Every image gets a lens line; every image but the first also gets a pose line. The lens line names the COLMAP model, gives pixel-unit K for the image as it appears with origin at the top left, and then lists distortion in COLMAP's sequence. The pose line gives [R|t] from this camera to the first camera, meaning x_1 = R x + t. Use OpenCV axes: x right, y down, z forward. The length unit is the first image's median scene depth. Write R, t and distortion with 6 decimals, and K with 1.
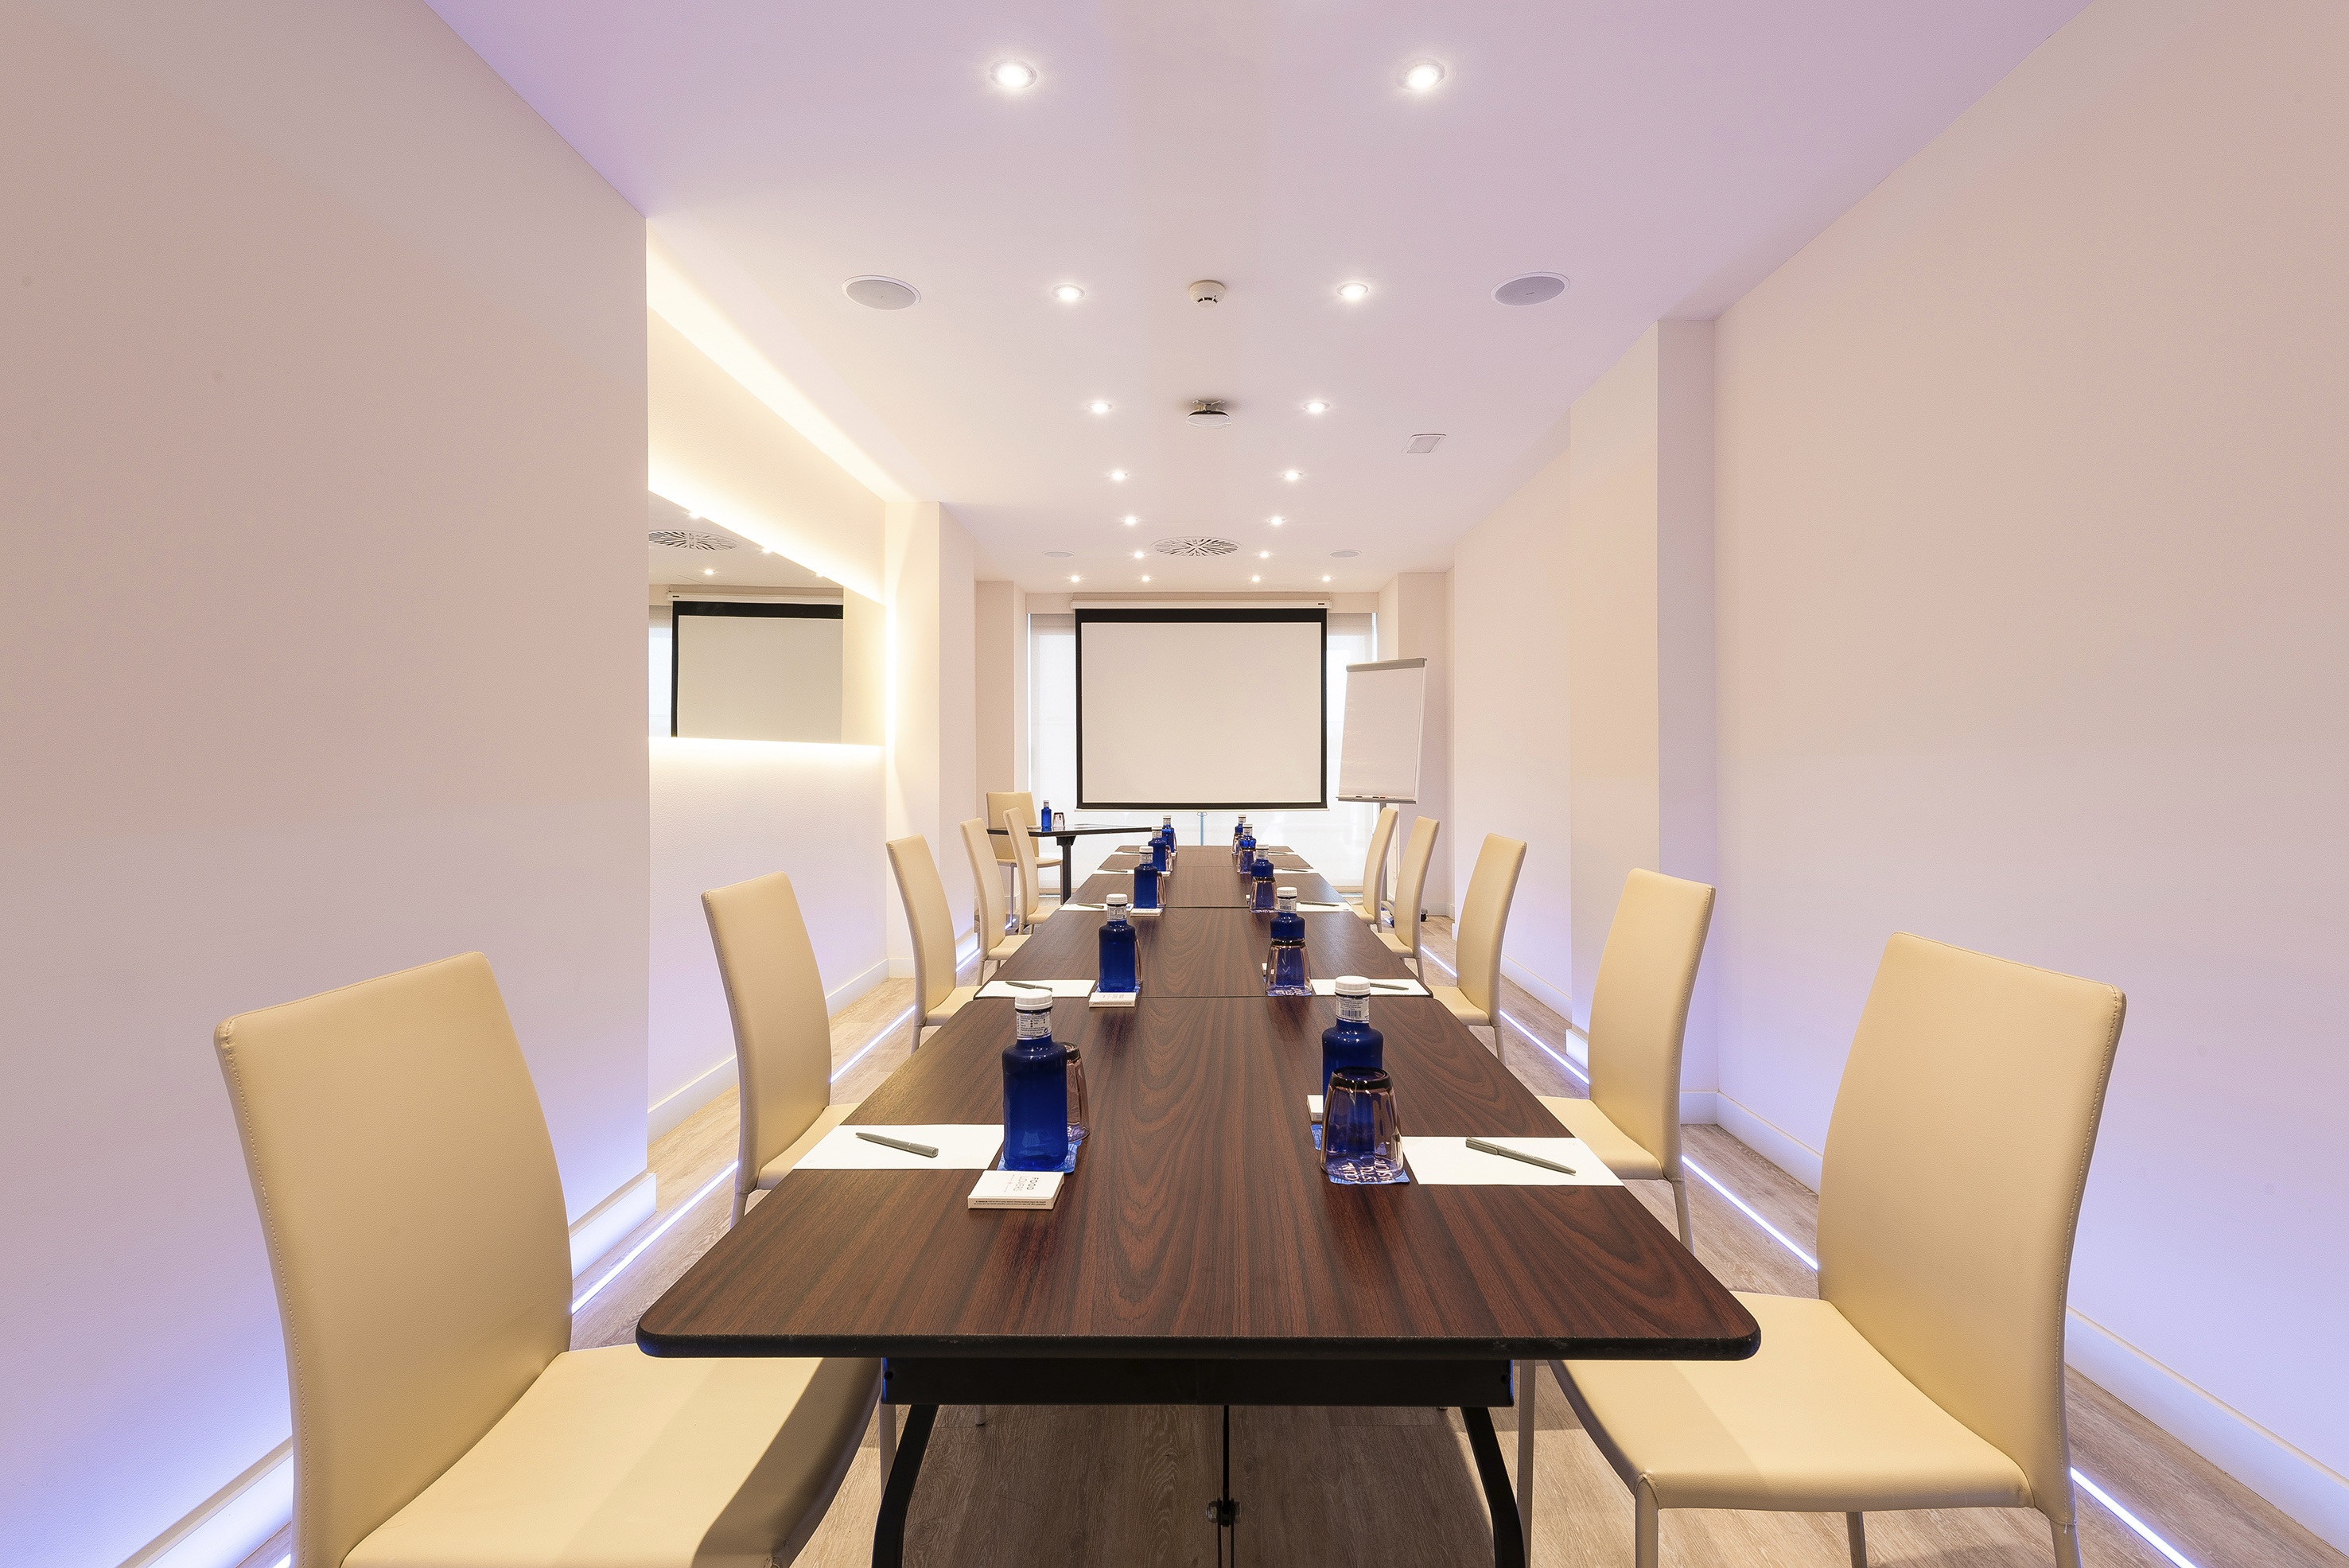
lens RADIAL K [[1135.7, 0, 1203.7], [0, 1135.7, 757.0], [0, 0, 1]] dist [0.001378, 0.000058]
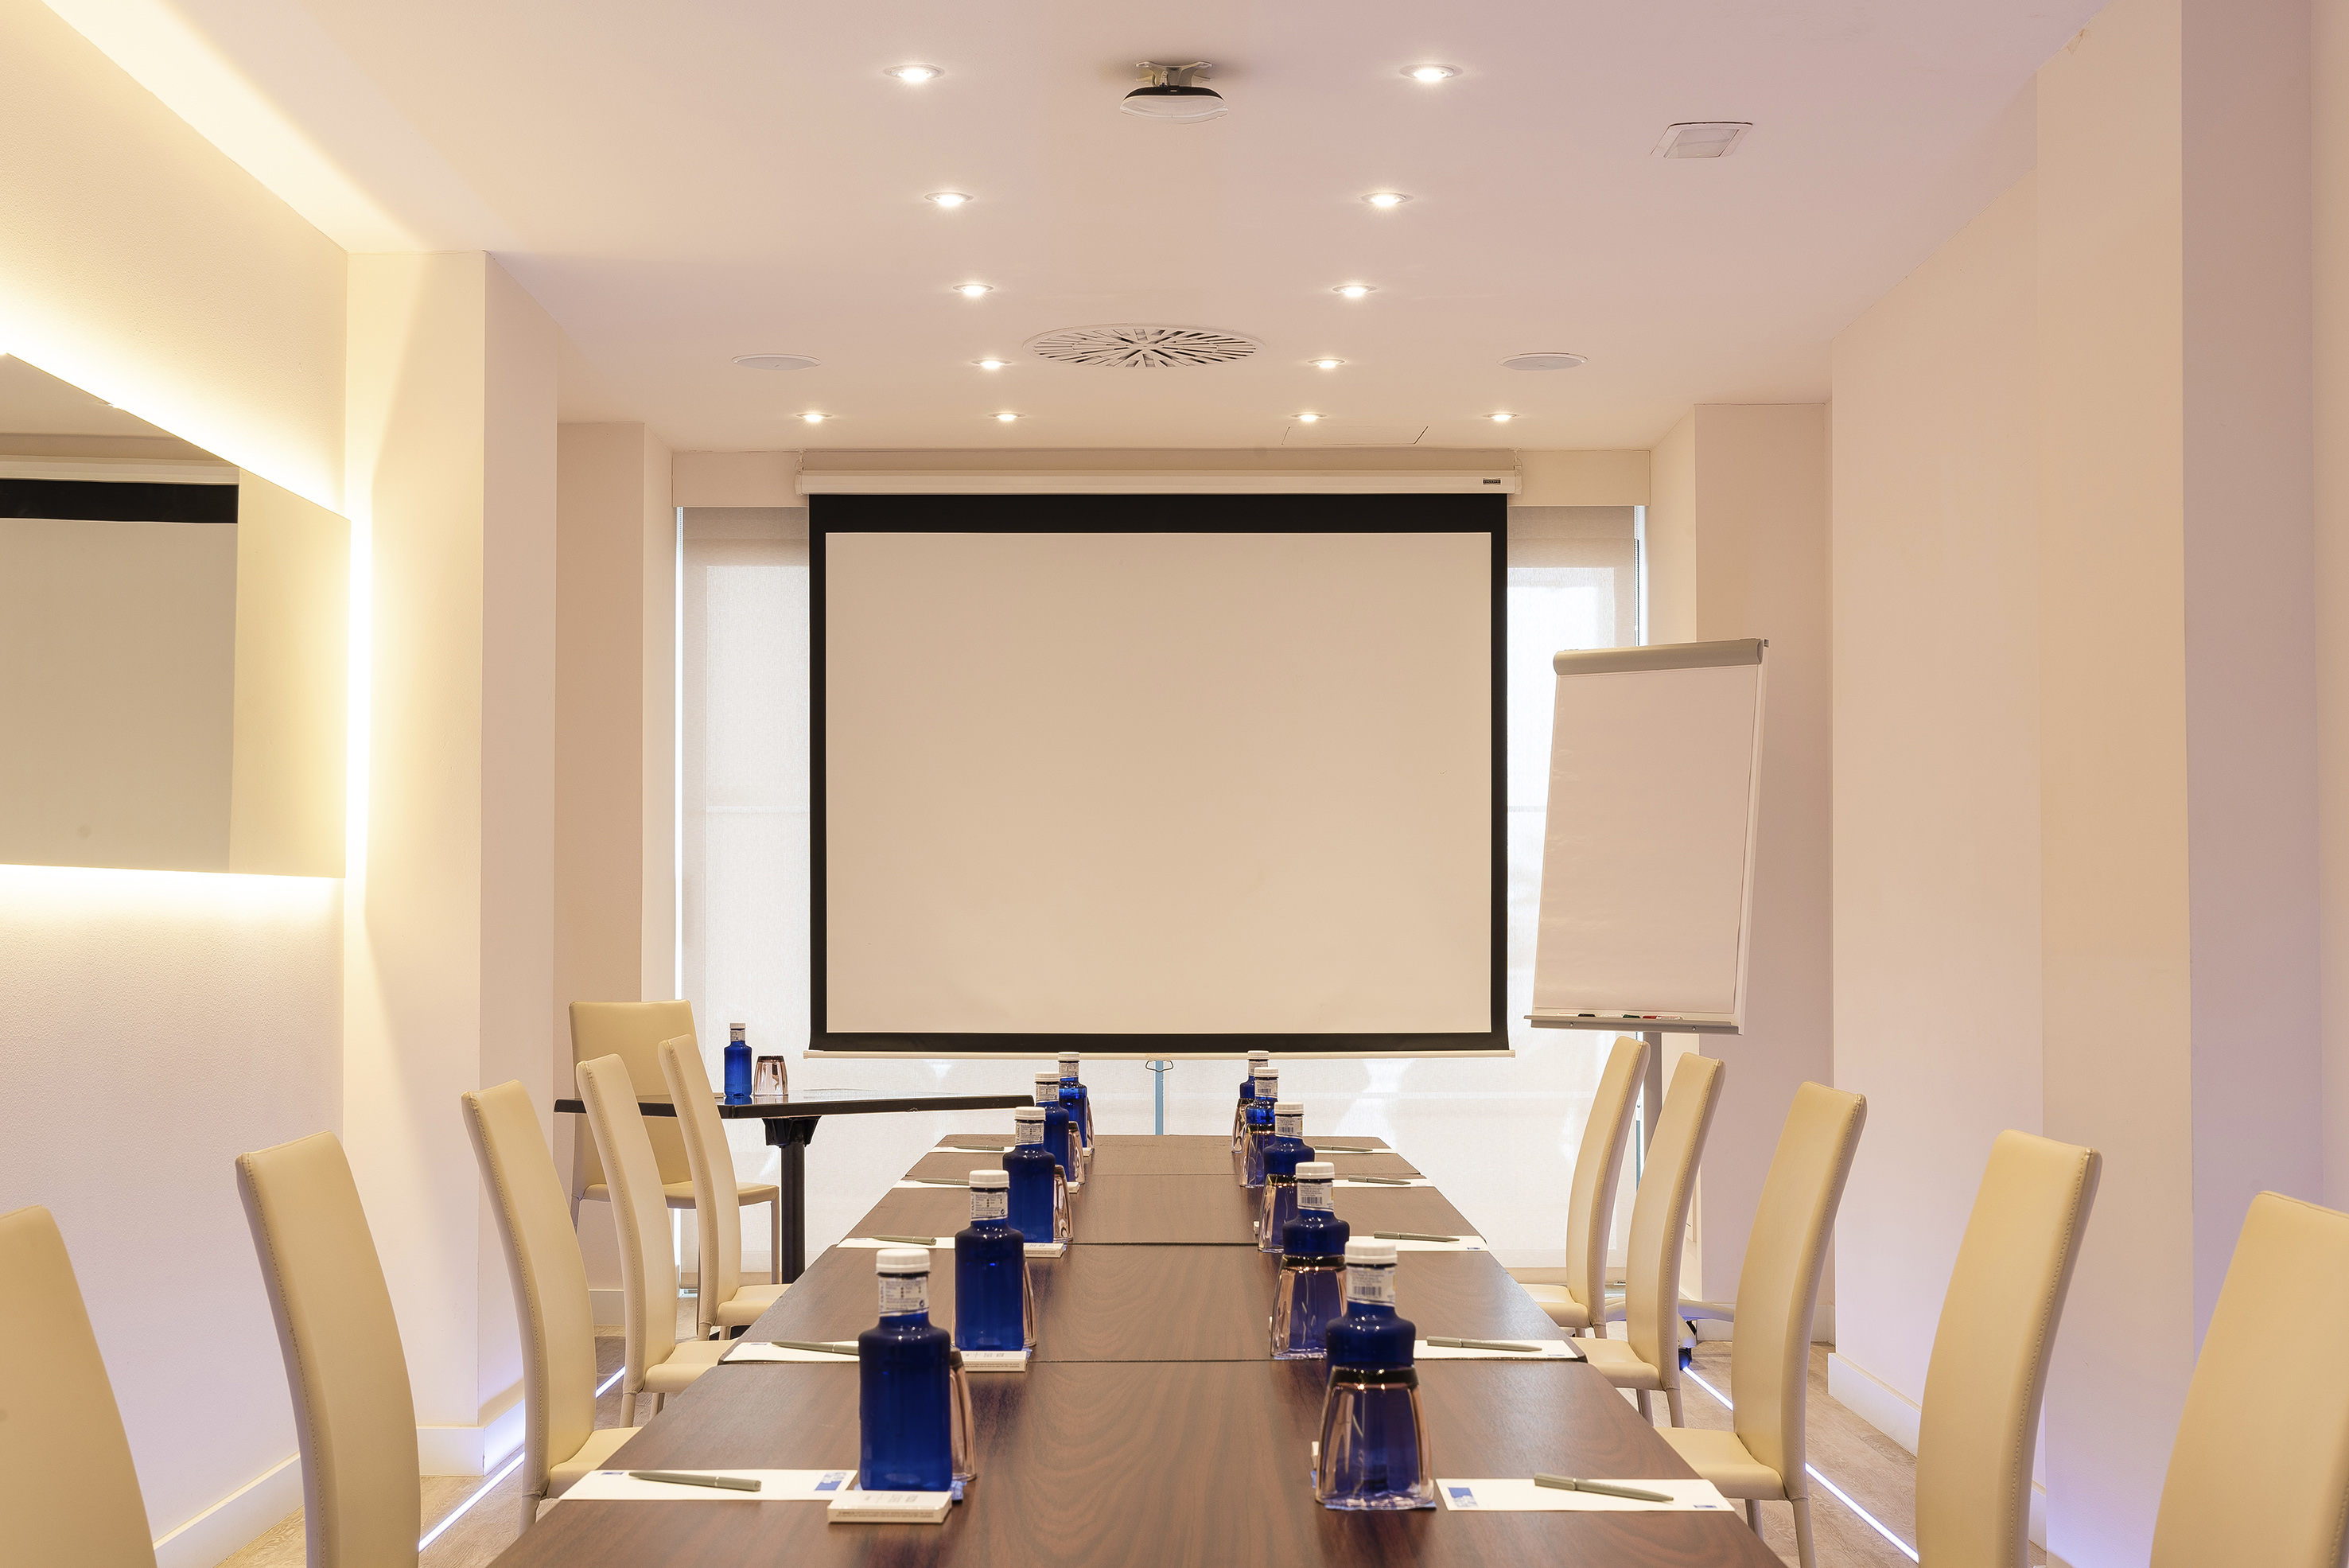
lens RADIAL K [[3649.7, 0, 1174.5], [0, 3649.7, 784.0], [0, 0, 1]] dist [-0.013610, -0.013137]
pose [[0.999998, 0.001853, 0.001219, 0.002524], [-0.001812, 0.999459, -0.032839, -0.001020], [-0.001279, 0.032836, 0.999460, -0.241284]]
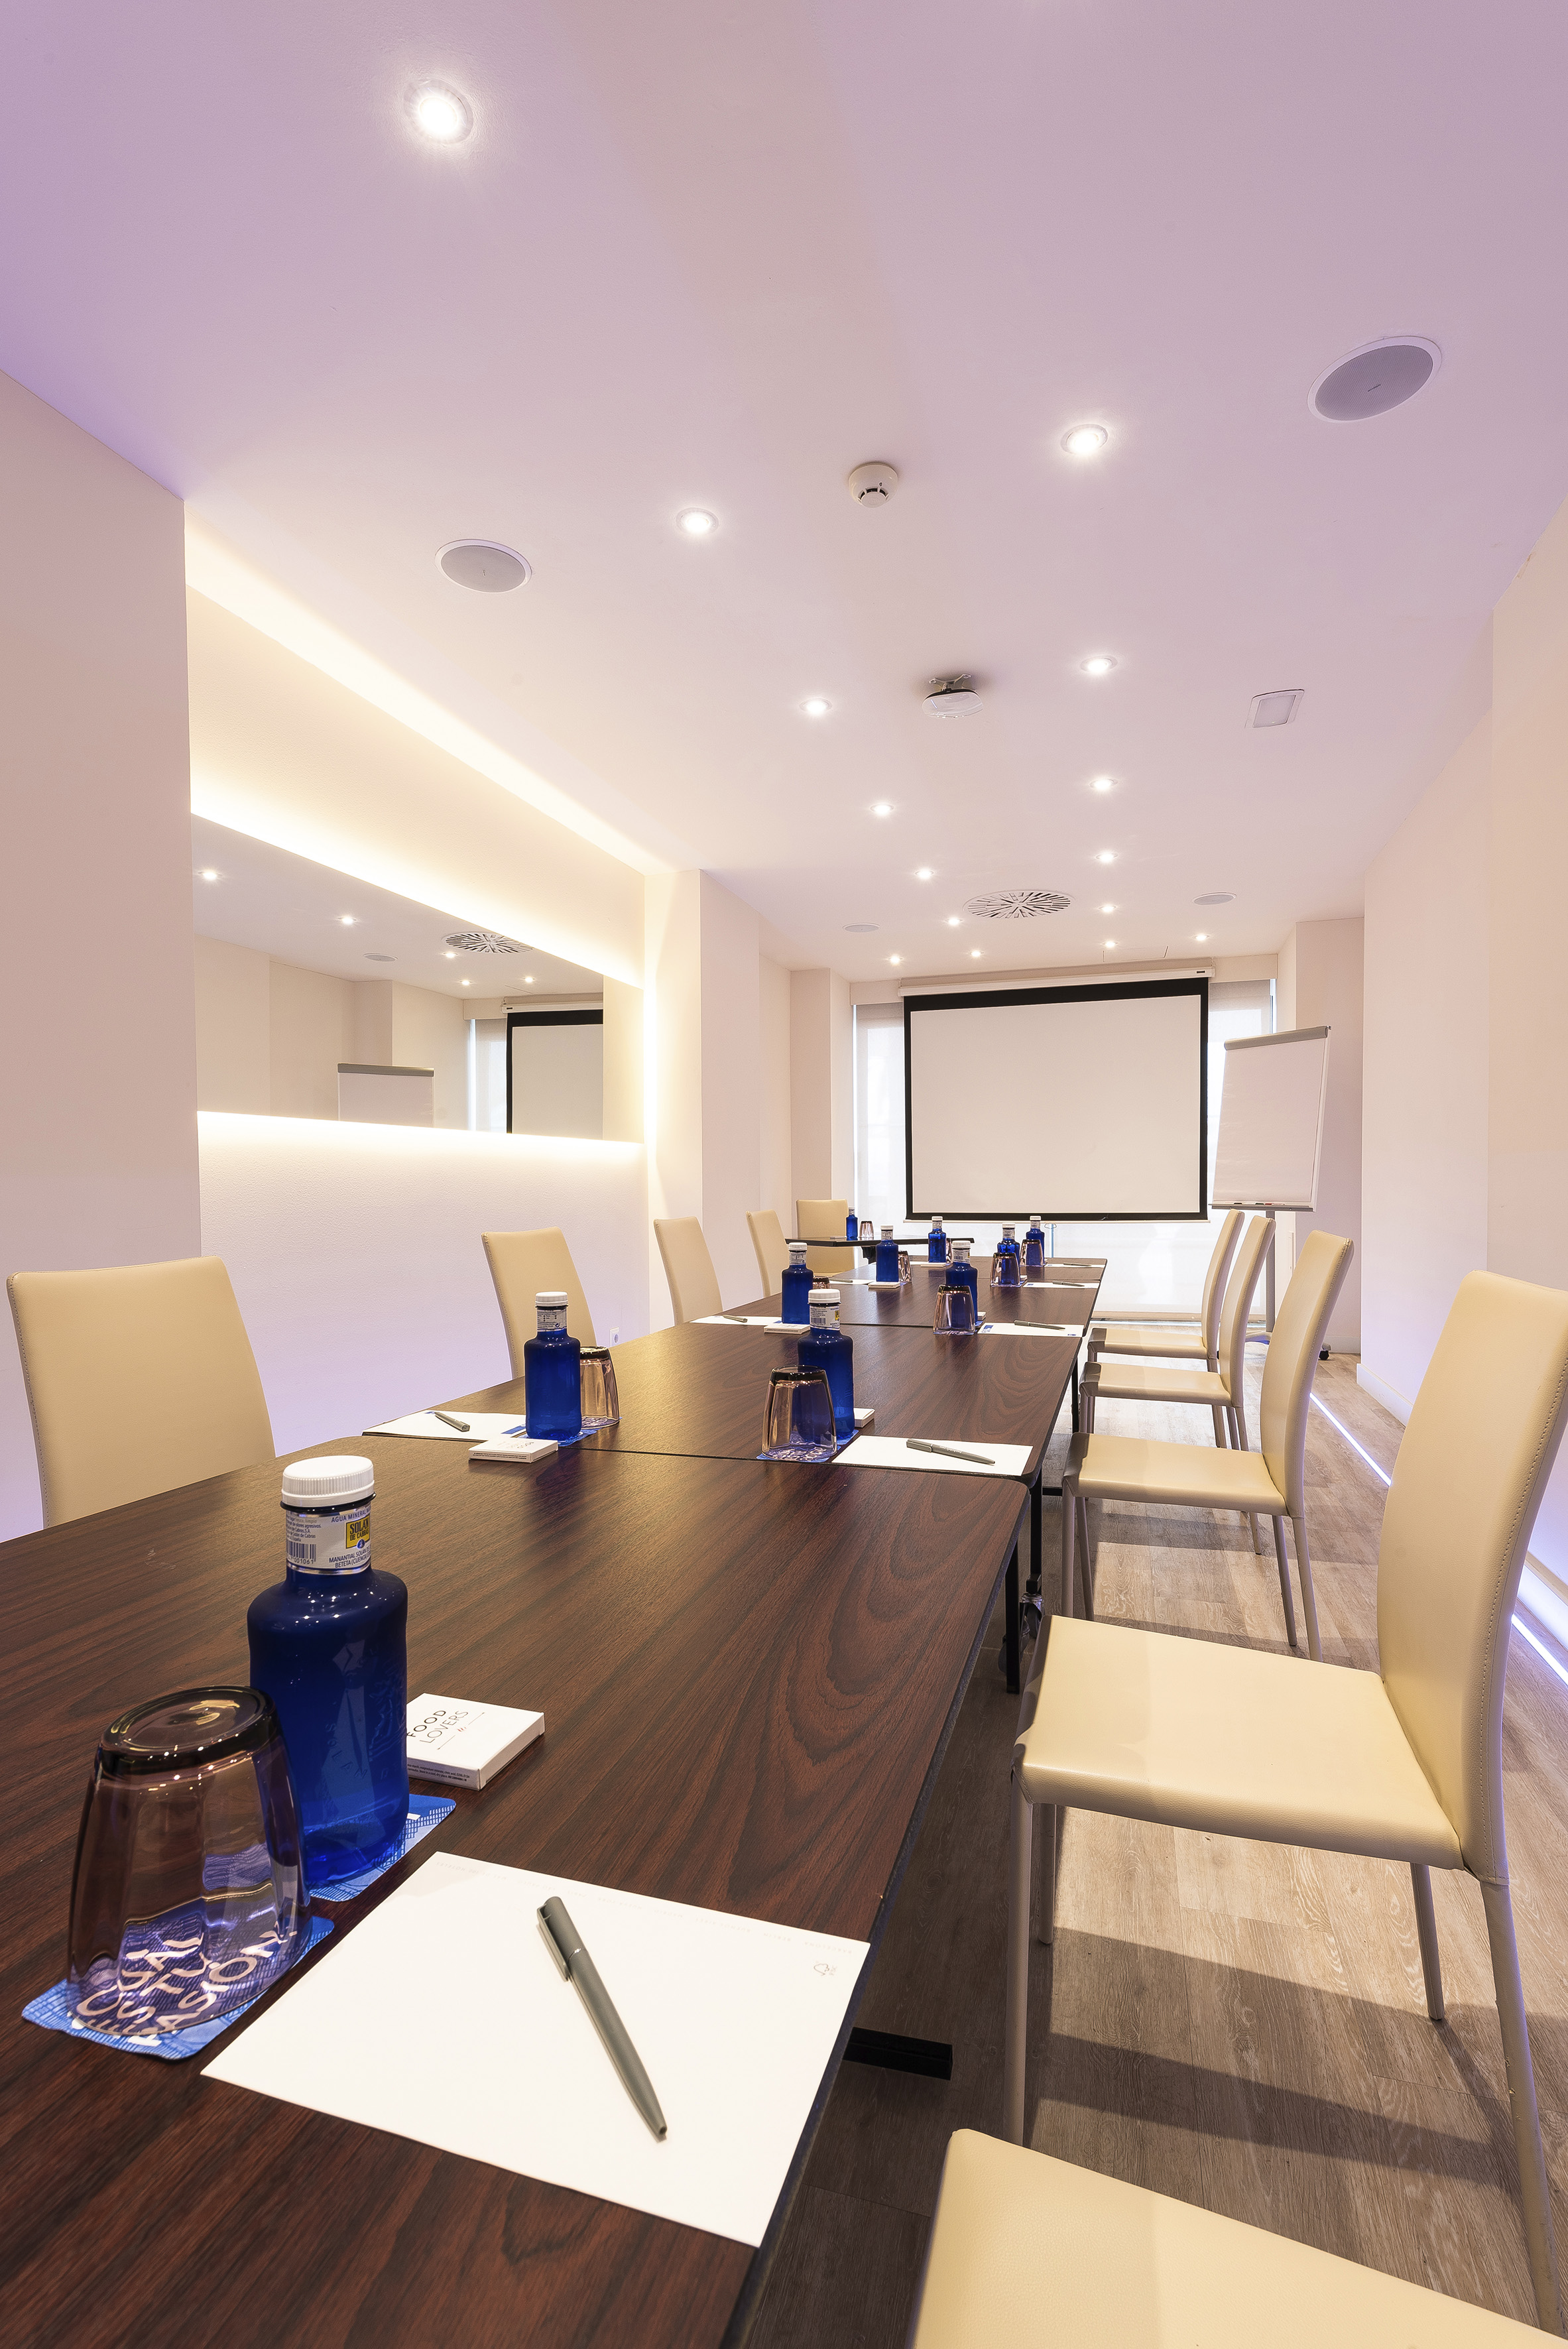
lens RADIAL K [[1157.2, 0, 720.6], [0, 1157.2, 1218.5], [0, 0, 1]] dist [-0.002771, -0.000478]
pose [[0.943282, 0.002121, -0.331987, 0.084045], [0.009676, 0.999379, 0.033878, 0.019029], [0.331853, -0.035169, 0.942675, 0.134854]]
